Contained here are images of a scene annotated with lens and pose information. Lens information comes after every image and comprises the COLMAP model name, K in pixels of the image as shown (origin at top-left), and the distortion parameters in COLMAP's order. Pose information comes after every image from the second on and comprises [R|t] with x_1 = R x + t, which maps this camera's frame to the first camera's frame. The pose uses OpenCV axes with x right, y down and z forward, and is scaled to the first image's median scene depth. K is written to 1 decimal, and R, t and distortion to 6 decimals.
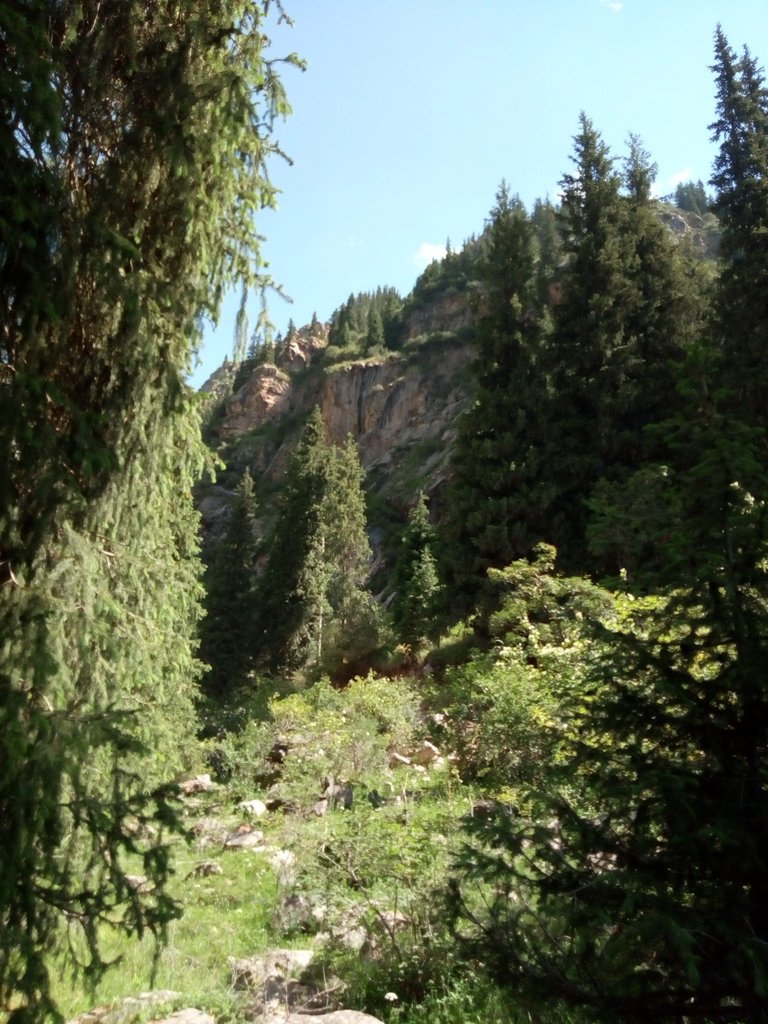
lens RADIAL K [[745.7, 0, 381.0], [0, 745.7, 521.5], [0, 0, 1]] dist [0.045675, -0.047088]
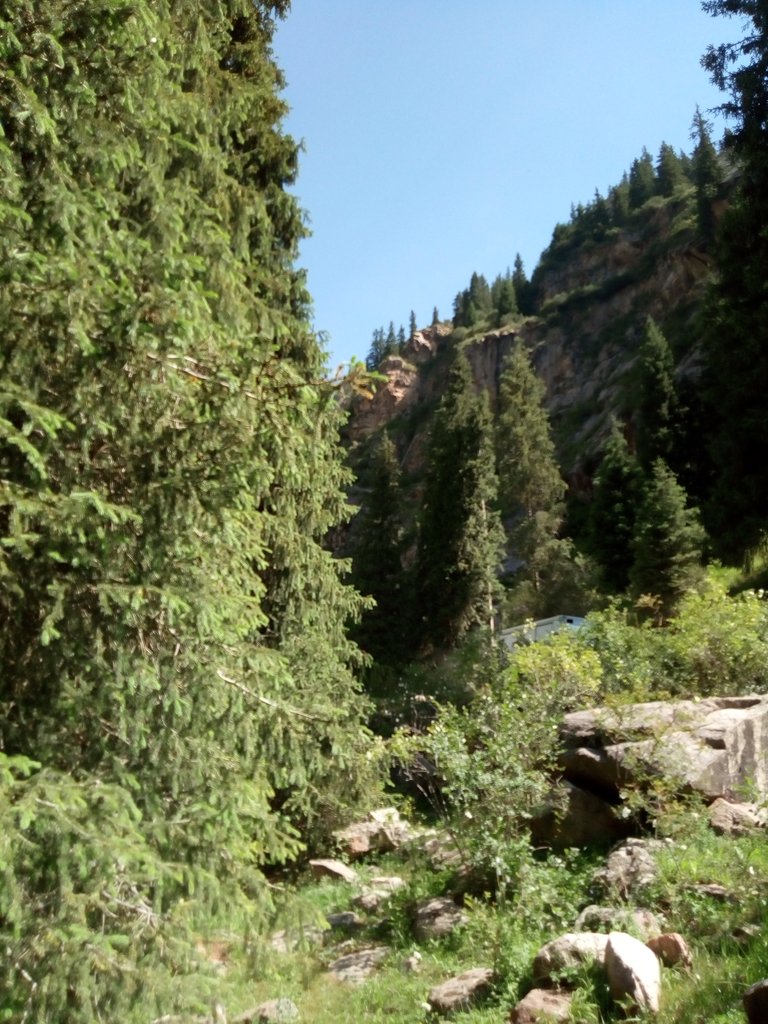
lens RADIAL K [[745.9, 0, 366.5], [0, 745.9, 507.7], [0, 0, 1]] dist [0.028211, -0.006725]
pose [[0.976941, -0.089200, -0.193981, -0.046120], [0.082474, 0.995687, -0.042493, 0.056042], [0.196935, 0.025514, 0.980085, 0.176959]]
